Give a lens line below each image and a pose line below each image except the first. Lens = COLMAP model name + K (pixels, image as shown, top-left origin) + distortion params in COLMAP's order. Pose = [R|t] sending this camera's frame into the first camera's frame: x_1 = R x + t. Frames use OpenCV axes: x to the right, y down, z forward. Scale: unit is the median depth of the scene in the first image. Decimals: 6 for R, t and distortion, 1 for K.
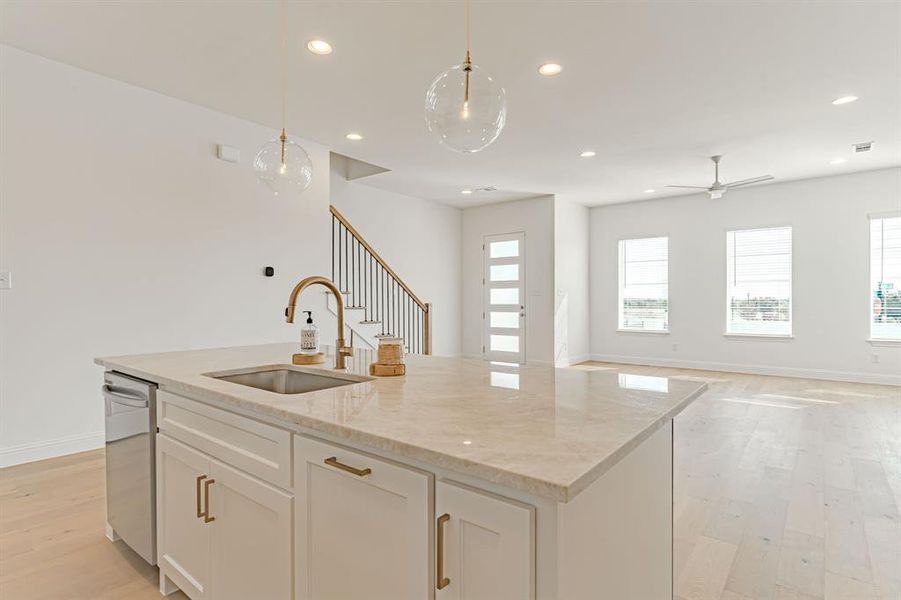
lens RADIAL K [[461.7, 0, 451.8], [0, 461.7, 302.2], [0, 0, 1]] dist [-0.005119, 0.000467]
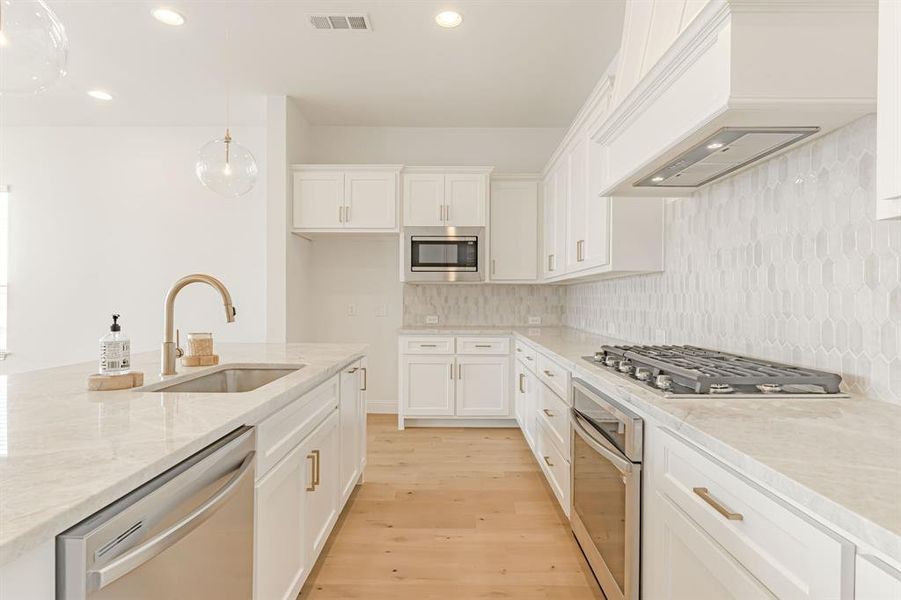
lens RADIAL K [[461.7, 0, 451.8], [0, 461.7, 302.2], [0, 0, 1]] dist [-0.005119, 0.000467]
pose [[-0.625731, -0.004989, 0.780023, -0.497435], [-0.002488, 0.999987, 0.004399, -0.001503], [-0.780035, 0.000812, -0.625736, 0.435663]]
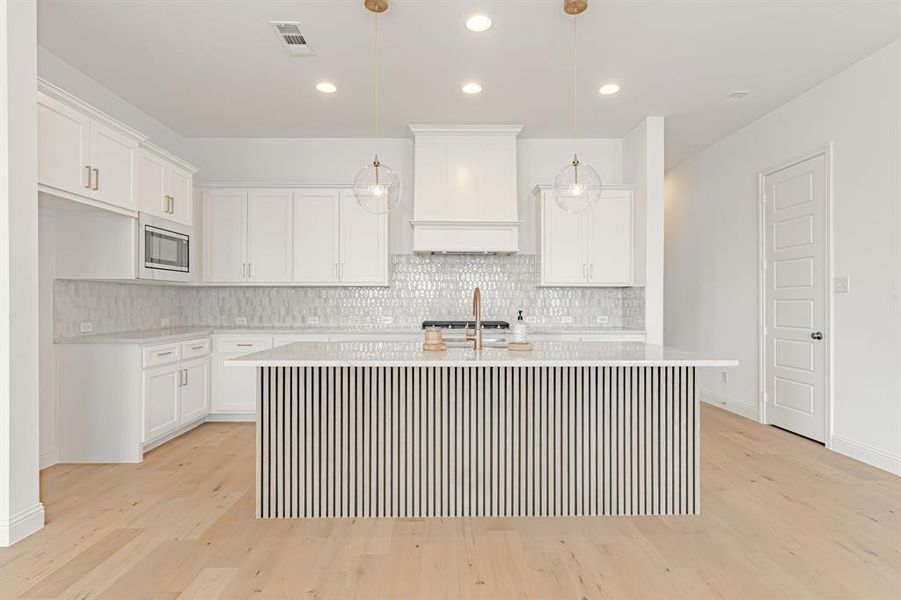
lens RADIAL K [[461.7, 0, 451.8], [0, 461.7, 302.2], [0, 0, 1]] dist [-0.005119, 0.000467]
pose [[-0.766116, 0.000269, -0.642703, 0.299366], [-0.001495, 0.999996, 0.002199, -0.003192], [0.642701, 0.002645, -0.766113, 0.798967]]
